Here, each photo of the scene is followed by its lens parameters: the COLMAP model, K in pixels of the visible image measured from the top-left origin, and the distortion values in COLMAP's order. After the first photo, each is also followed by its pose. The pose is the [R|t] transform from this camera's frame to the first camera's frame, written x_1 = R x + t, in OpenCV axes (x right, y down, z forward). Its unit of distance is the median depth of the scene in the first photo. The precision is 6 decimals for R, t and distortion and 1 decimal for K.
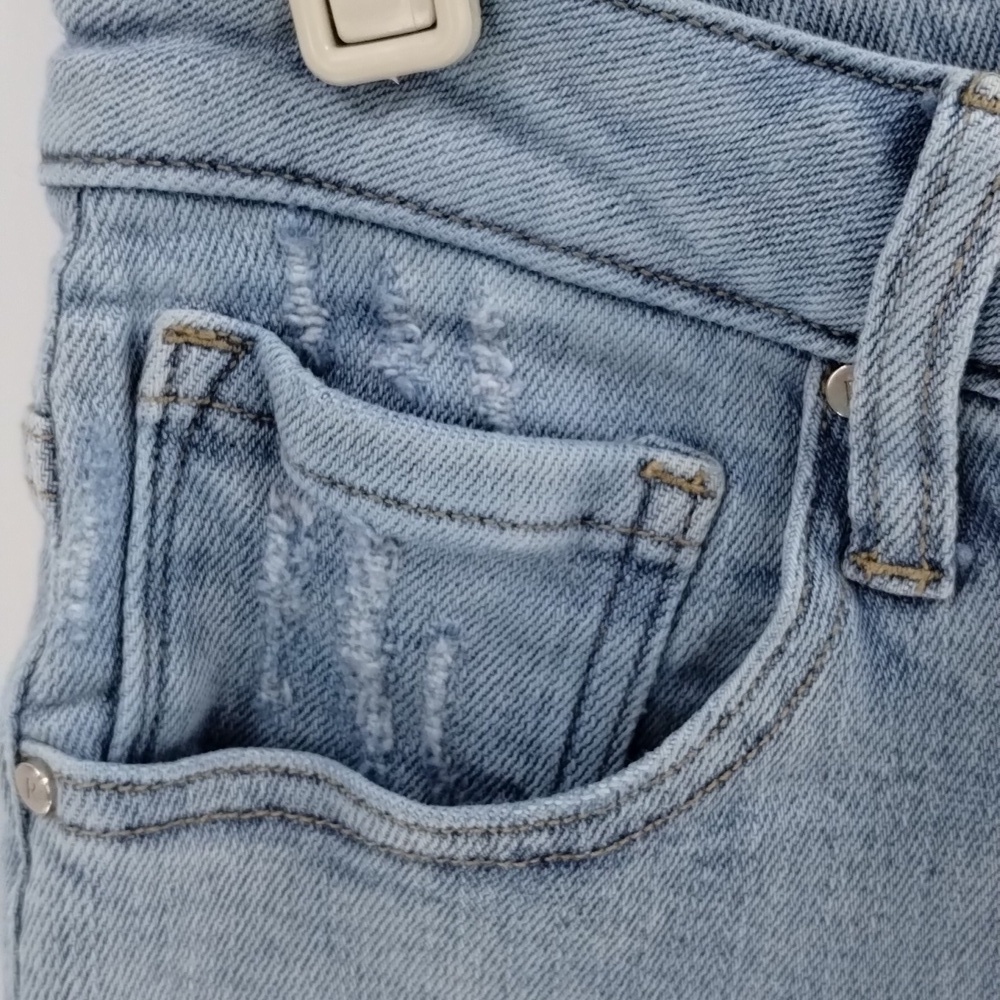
lens RADIAL K [[1775.7, 0, 498.9], [0, 1775.7, 459.1], [0, 0, 1]] dist [0.045512, -0.344931]
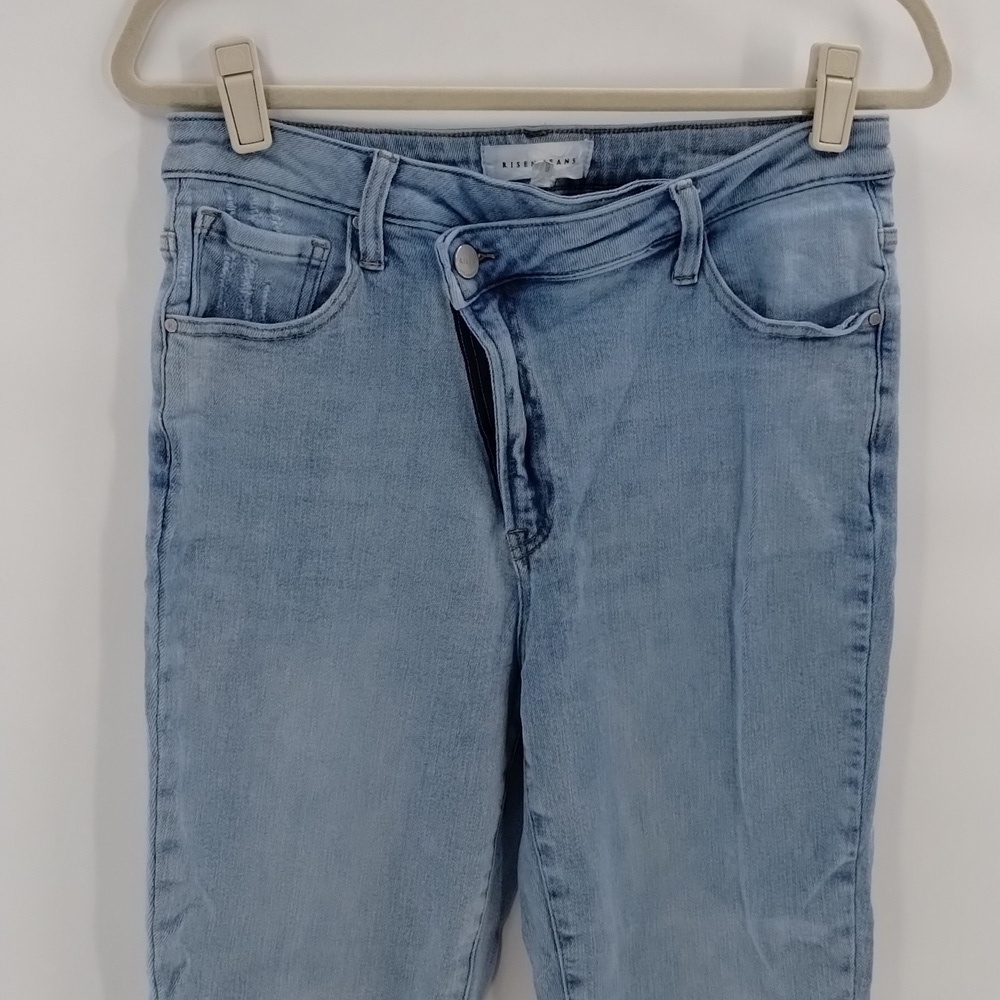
lens RADIAL K [[1775.7, 0, 498.9], [0, 1775.7, 459.1], [0, 0, 1]] dist [0.045512, -0.344931]
pose [[0.938500, -0.063987, 0.339299, -0.981279], [0.075659, 0.996907, -0.021272, 0.649852], [-0.336889, 0.045635, 0.940438, -3.149598]]
